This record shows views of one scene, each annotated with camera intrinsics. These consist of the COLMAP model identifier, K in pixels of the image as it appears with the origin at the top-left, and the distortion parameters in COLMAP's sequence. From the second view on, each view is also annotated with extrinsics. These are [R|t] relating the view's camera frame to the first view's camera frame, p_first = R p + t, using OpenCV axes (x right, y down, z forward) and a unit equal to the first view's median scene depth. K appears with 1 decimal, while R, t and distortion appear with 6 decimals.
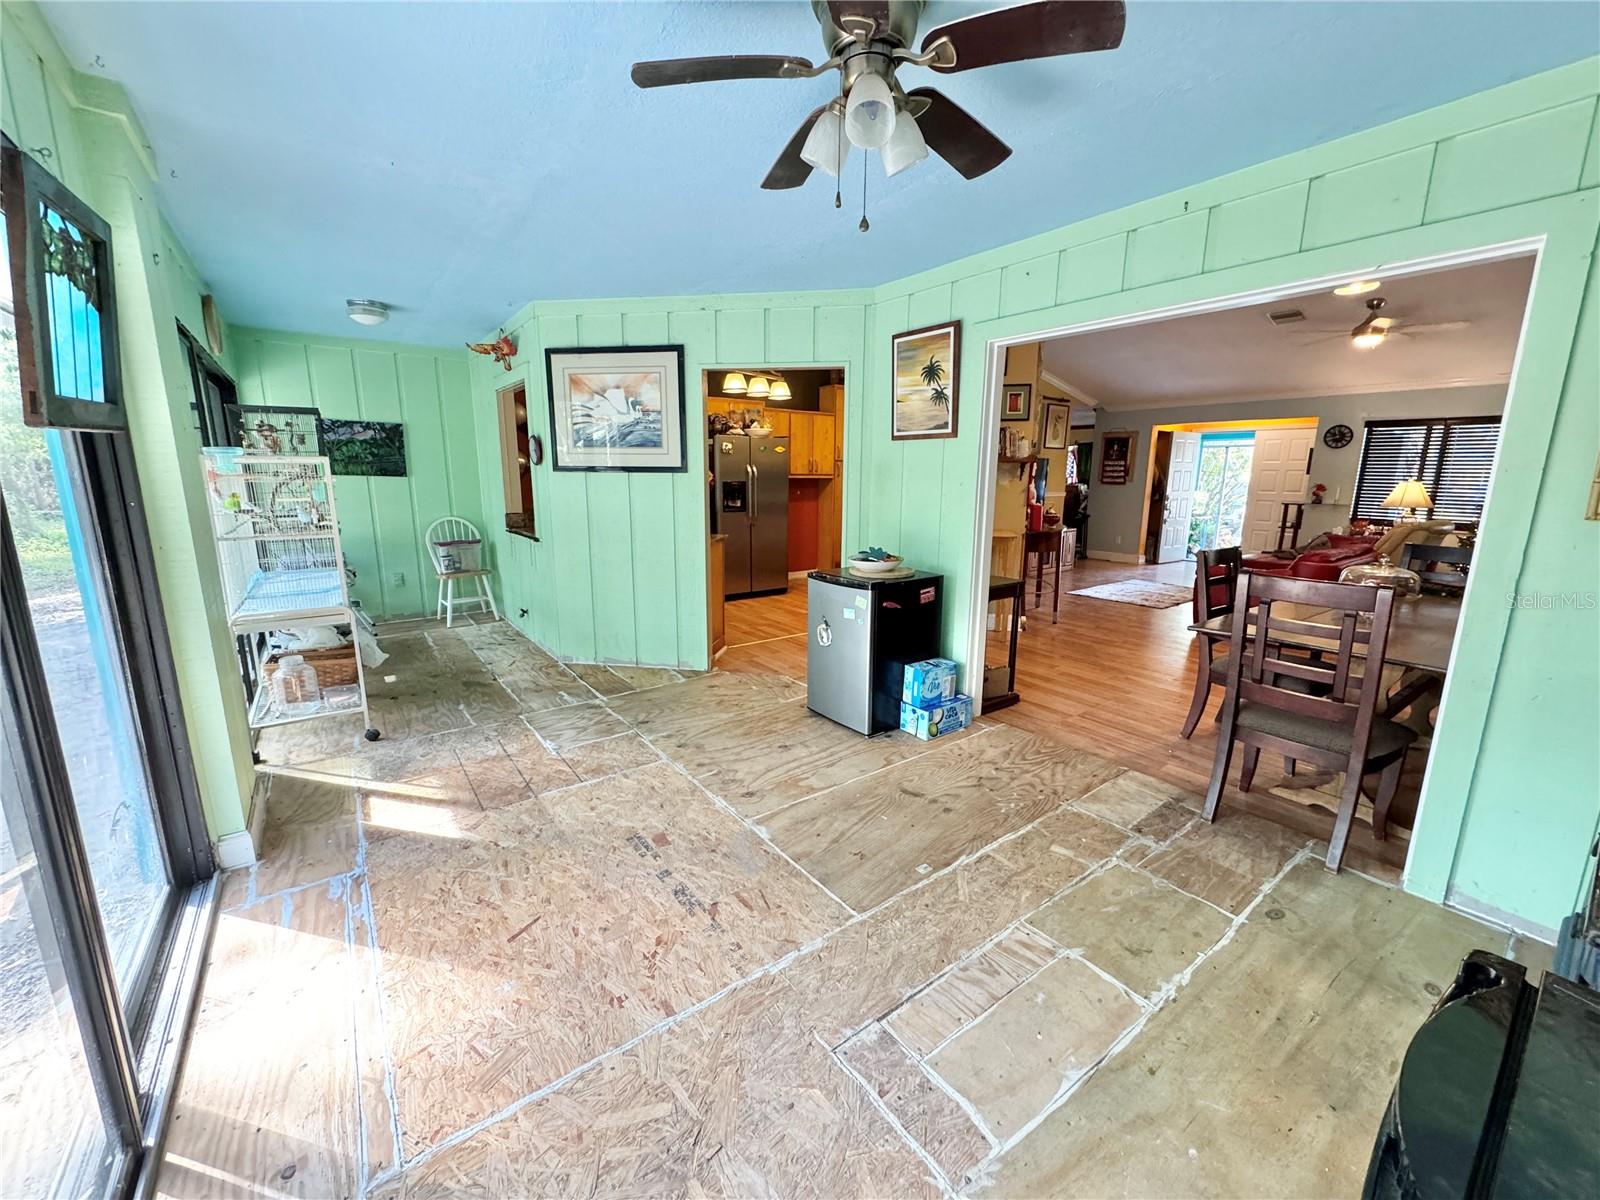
lens RADIAL K [[637.2, 0, 799.5], [0, 637.2, 599.7], [0, 0, 1]] dist [-0.002951, 0.000362]
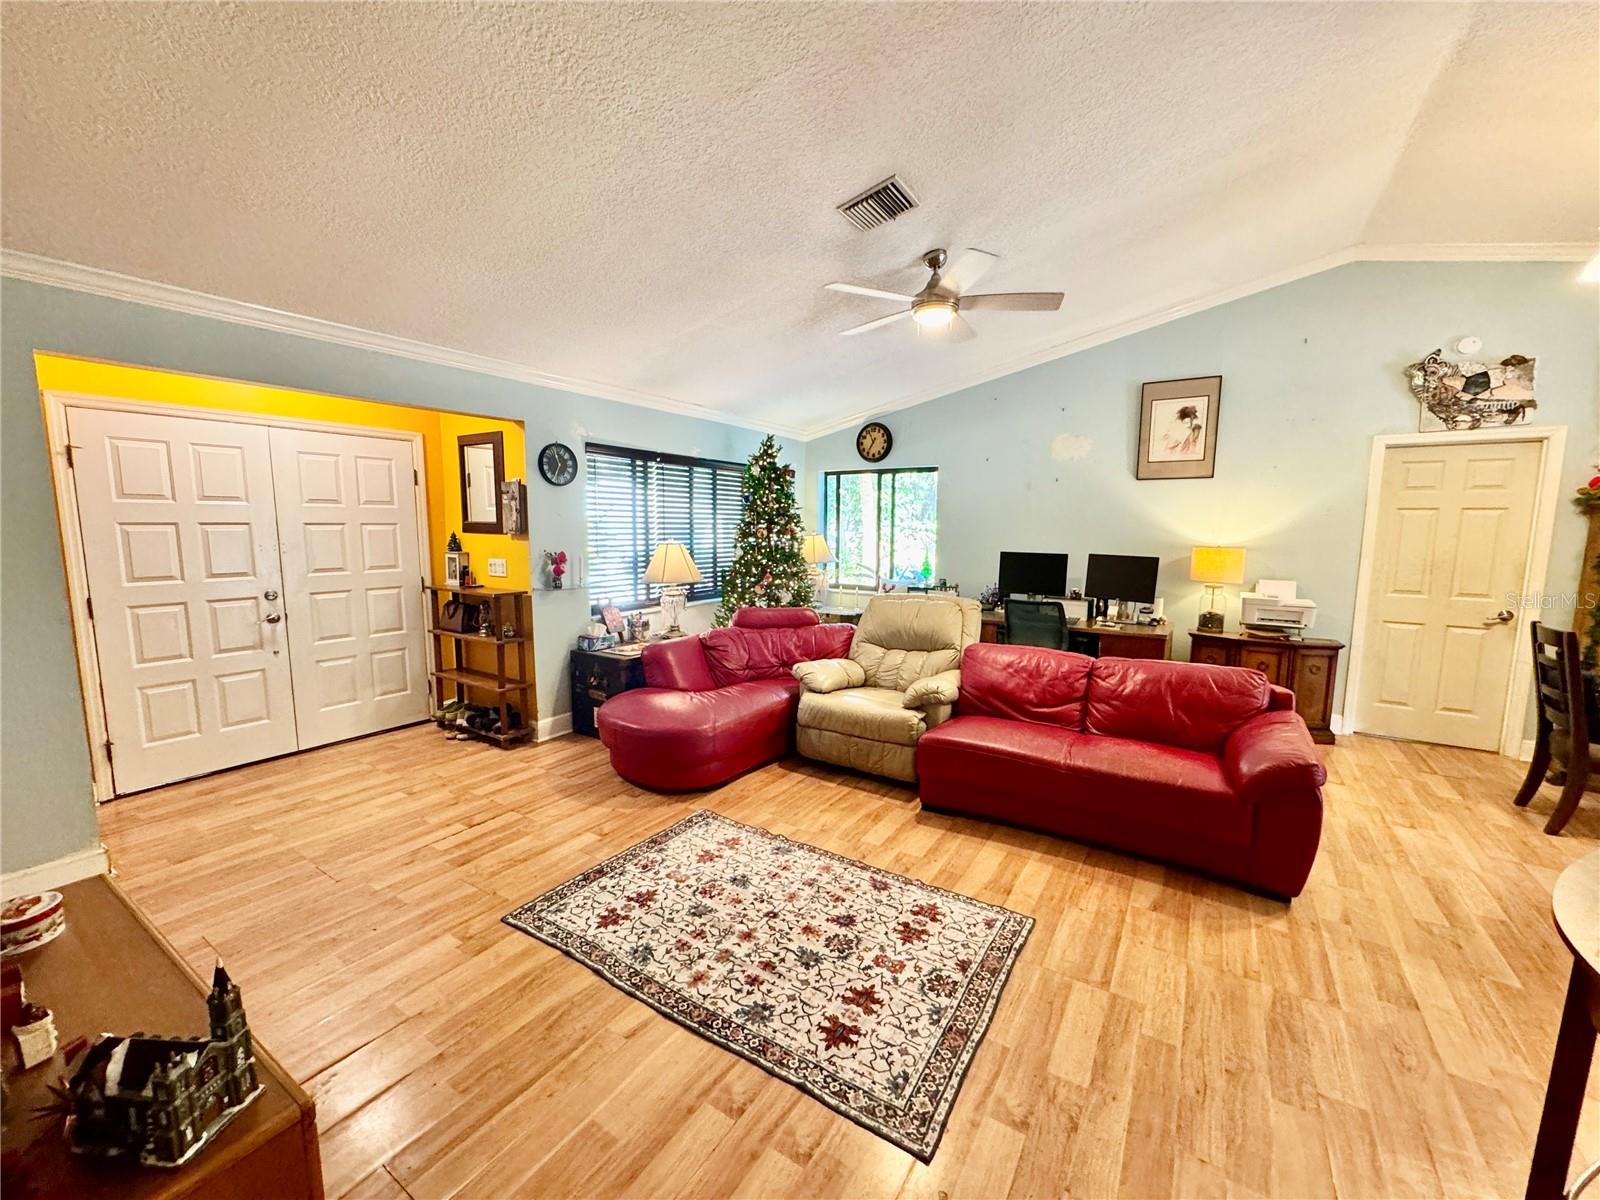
lens RADIAL K [[637.2, 0, 799.9], [0, 637.2, 600.0], [0, 0, 1]] dist [-0.002951, 0.000362]
pose [[-0.346487, -0.123669, 0.929867, 0.492051], [0.174069, 0.965579, 0.193280, -0.411558], [-0.921763, 0.228830, -0.313034, 1.935949]]
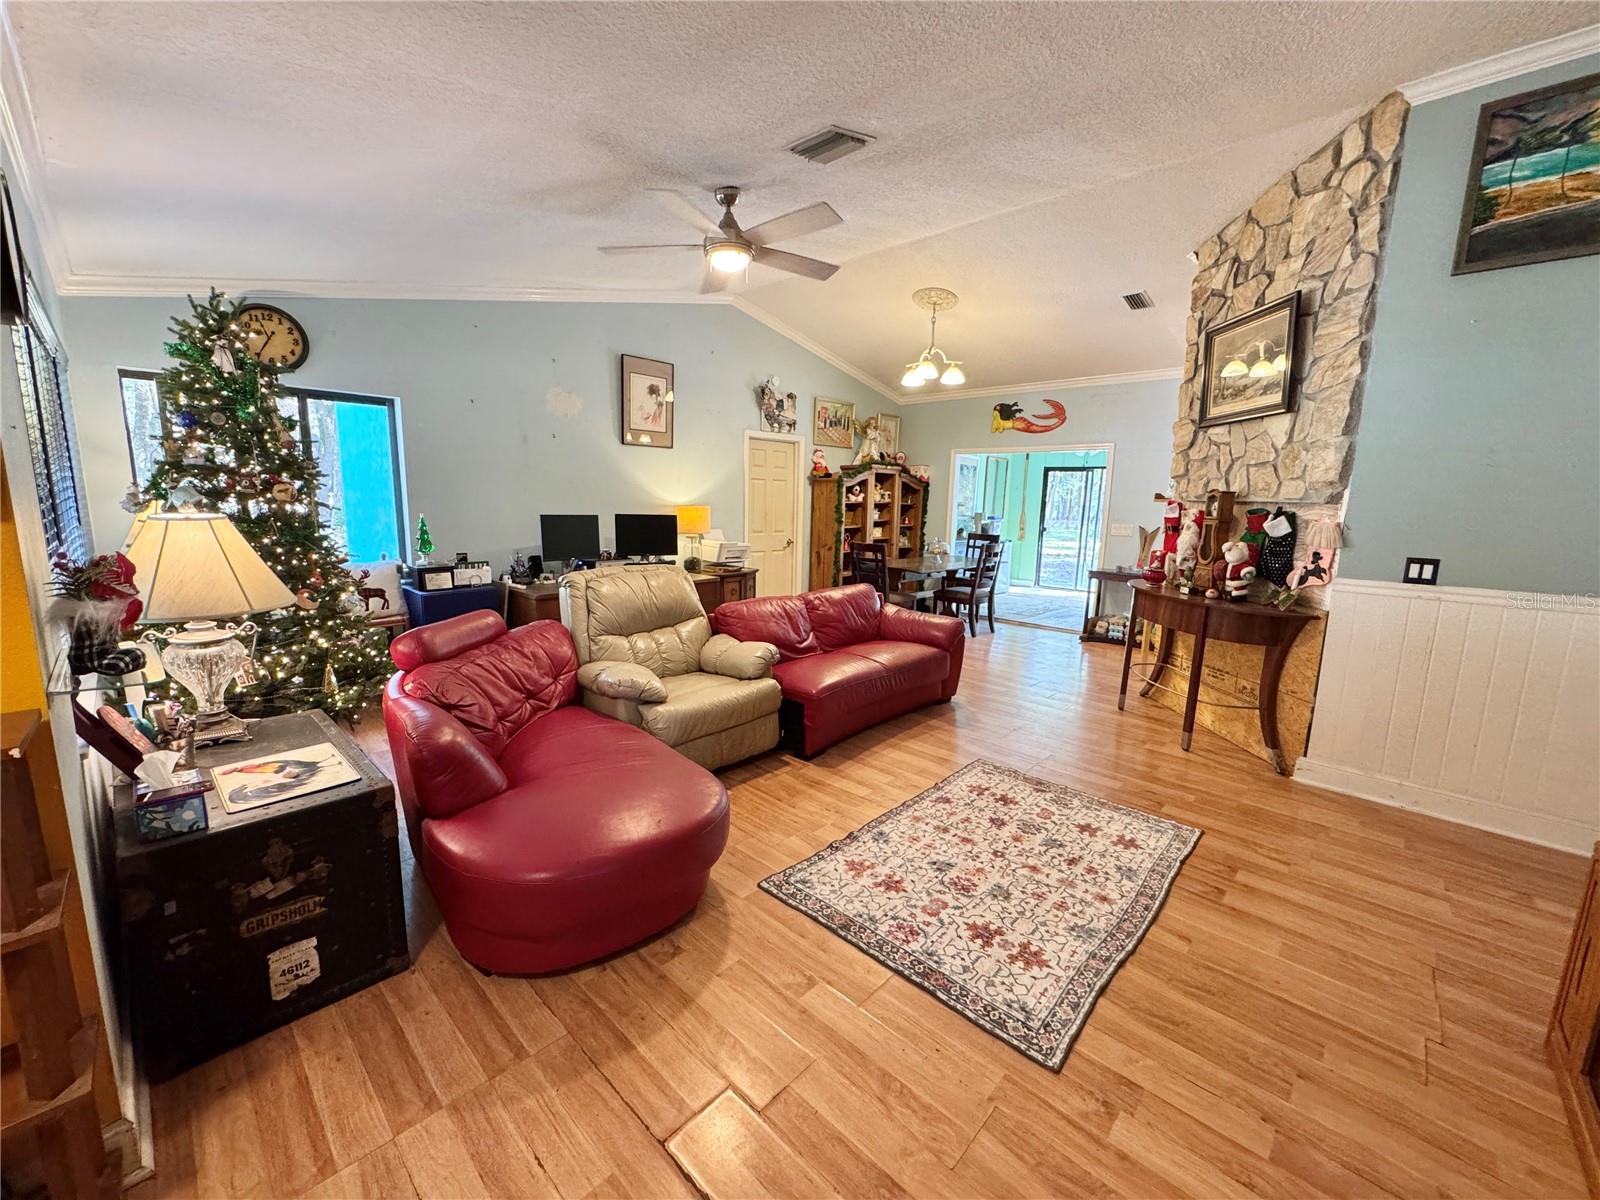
lens RADIAL K [[637.2, 0, 800.0], [0, 637.2, 599.7], [0, 0, 1]] dist [-0.002951, 0.000362]
pose [[-0.985033, -0.005274, -0.172283, 1.316546], [-0.065399, 0.936225, 0.345262, -0.465399], [0.159474, 0.351362, -0.922558, 2.307336]]
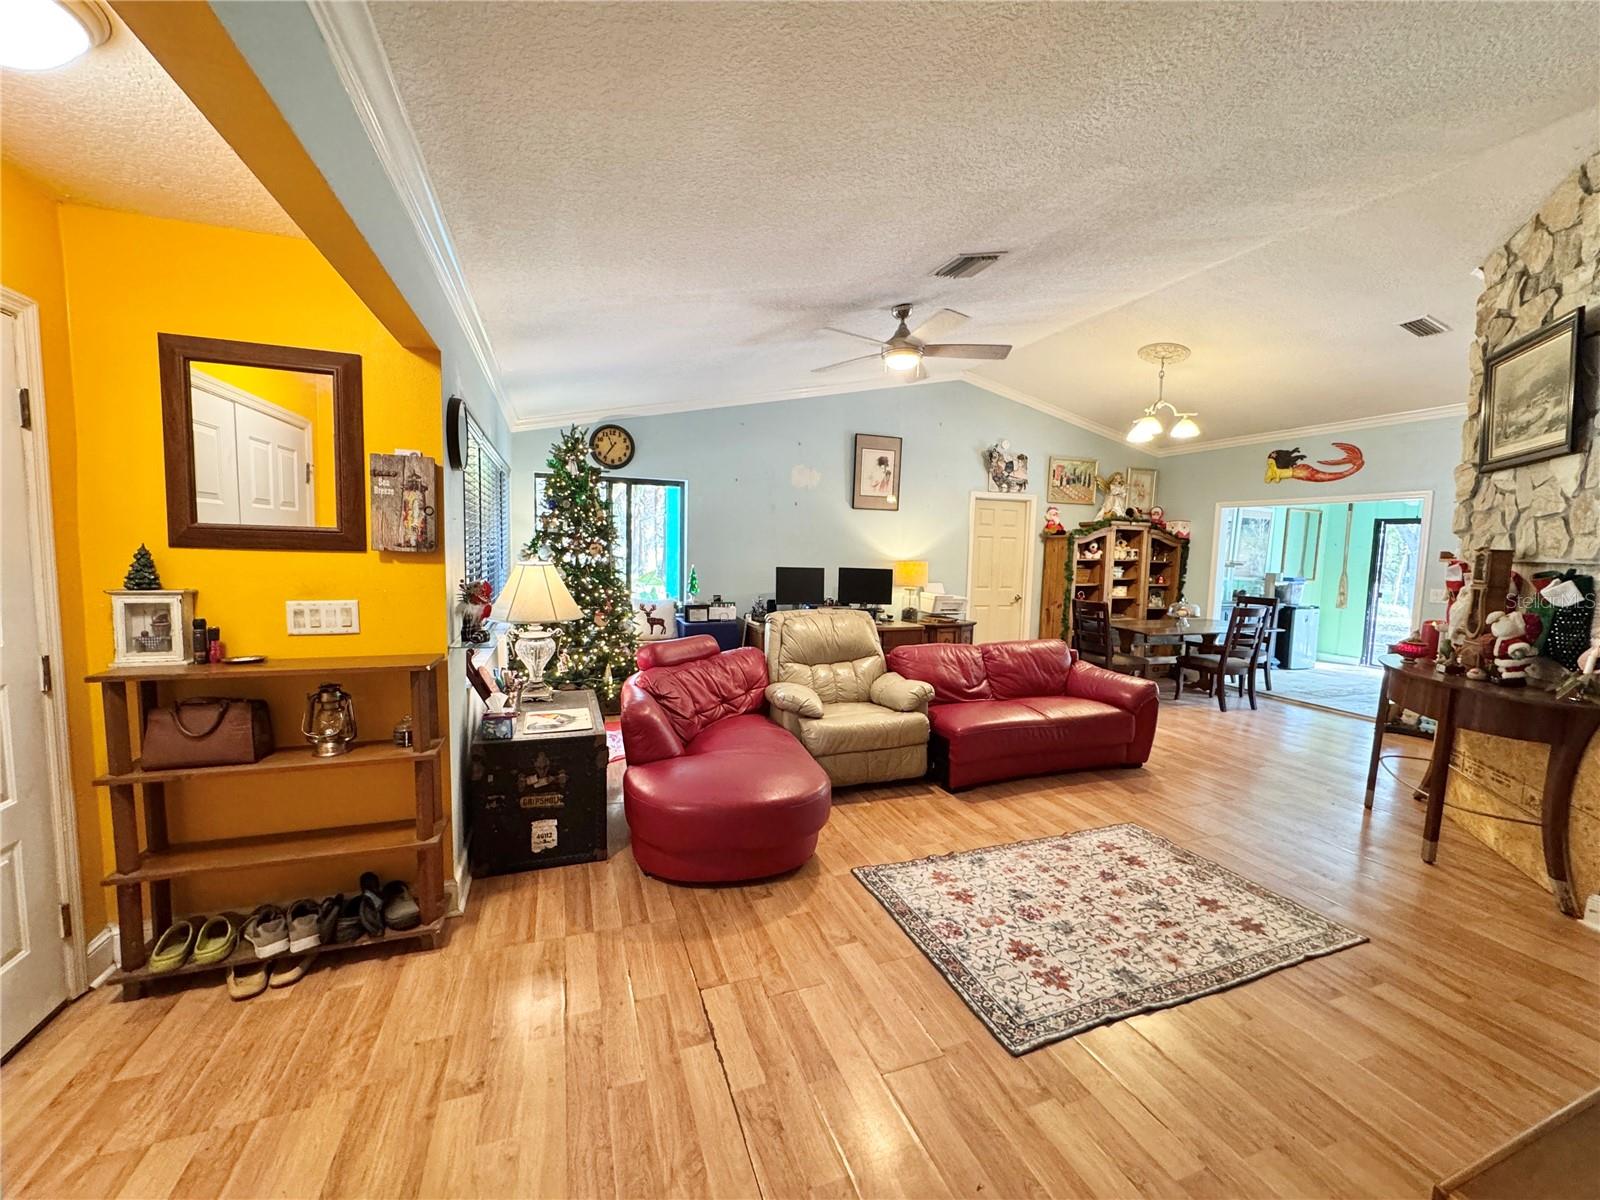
lens RADIAL K [[637.2, 0, 800.3], [0, 637.2, 599.7], [0, 0, 1]] dist [-0.002951, 0.000362]
pose [[-0.959240, -0.057383, 0.276707, 1.129682], [0.021218, 0.961778, 0.273006, -0.500609], [-0.281796, 0.267750, -0.921358, 2.442115]]
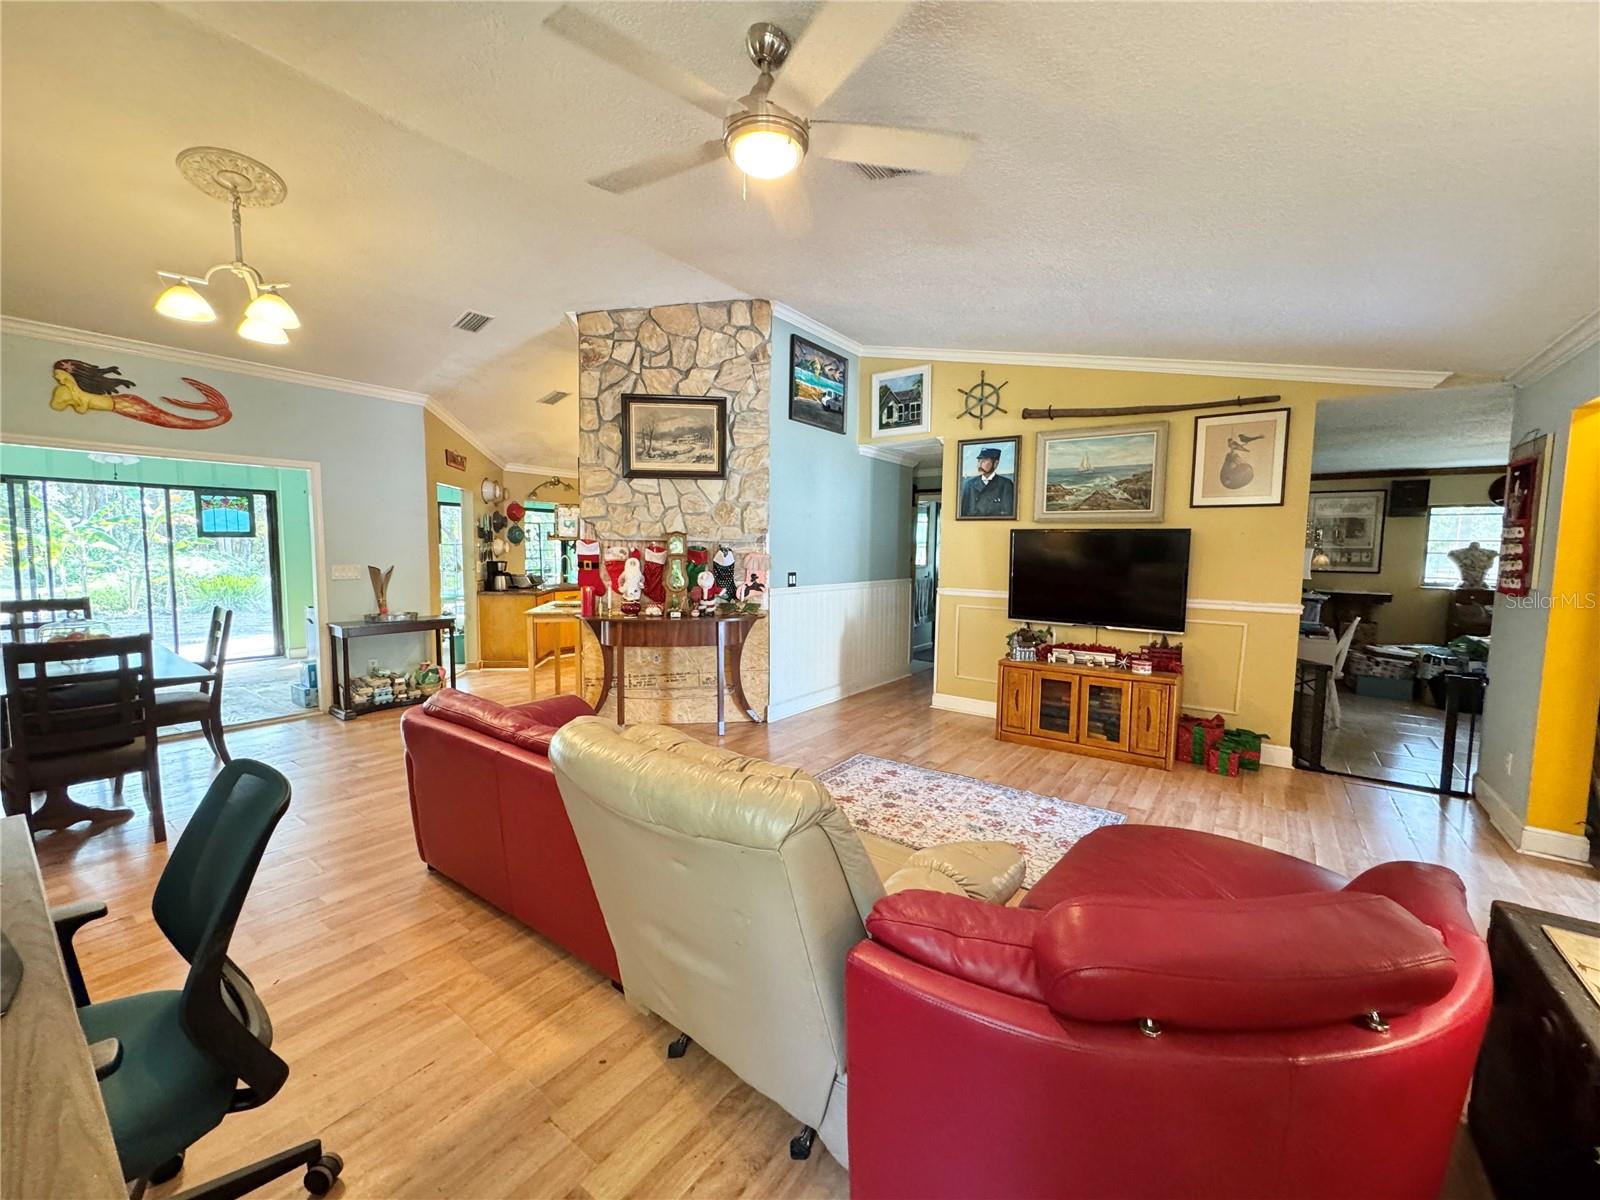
lens RADIAL K [[637.2, 0, 800.3], [0, 637.2, 599.9], [0, 0, 1]] dist [-0.002951, 0.000362]
pose [[0.292362, 0.073955, -0.953444, 1.748717], [-0.198301, 0.980023, 0.015210, -0.272136], [0.935522, 0.184623, 0.301187, 1.358861]]
